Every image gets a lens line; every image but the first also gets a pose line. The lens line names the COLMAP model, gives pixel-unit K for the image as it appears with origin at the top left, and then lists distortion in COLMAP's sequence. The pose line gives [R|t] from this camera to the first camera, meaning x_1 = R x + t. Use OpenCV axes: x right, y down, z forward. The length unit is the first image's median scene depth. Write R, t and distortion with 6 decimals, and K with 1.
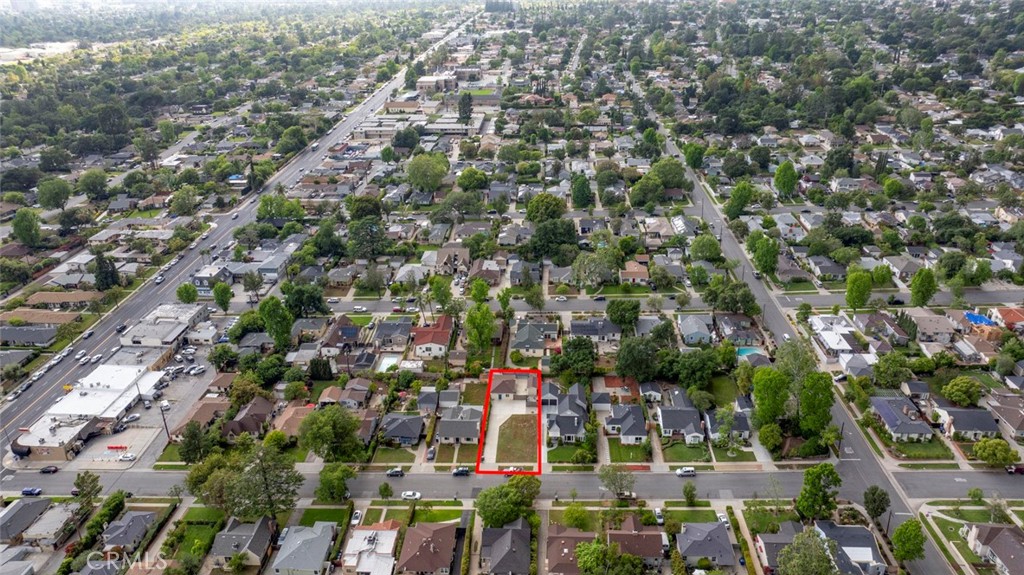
lens RADIAL K [[721.7, 0, 515.9], [0, 721.7, 284.7], [0, 0, 1]] dist [-0.012629, -0.001510]
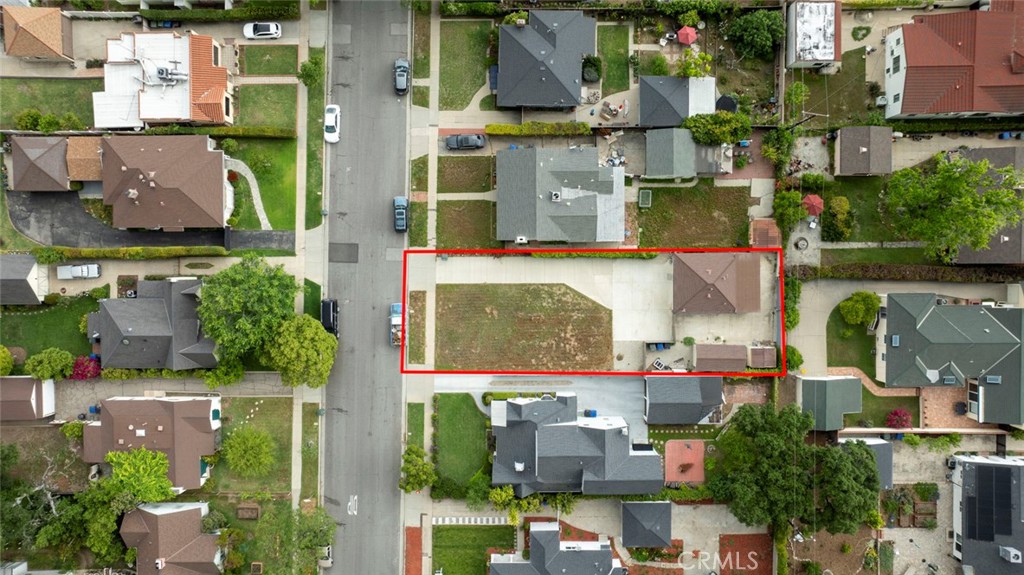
lens RADIAL K [[721.7, 0, 515.9], [0, 721.7, 284.7], [0, 0, 1]] dist [-0.012629, -0.001510]
pose [[0.046622, 0.998072, 0.040981, -0.035302], [-0.396705, -0.019152, 0.917746, -0.164951], [0.916761, -0.059044, 0.395048, 0.678455]]
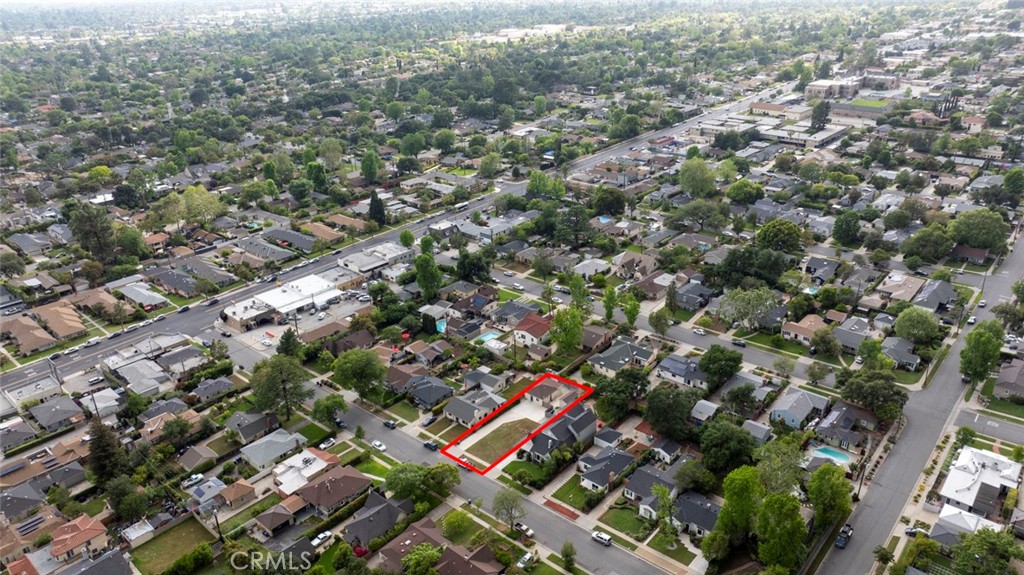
lens RADIAL K [[721.7, 0, 515.9], [0, 721.7, 284.7], [0, 0, 1]] dist [-0.012629, -0.001510]
pose [[0.785130, 0.246450, -0.568185, 0.435611], [-0.240687, 0.966720, 0.086728, -0.068519], [0.570650, 0.068662, 0.818318, 0.148793]]
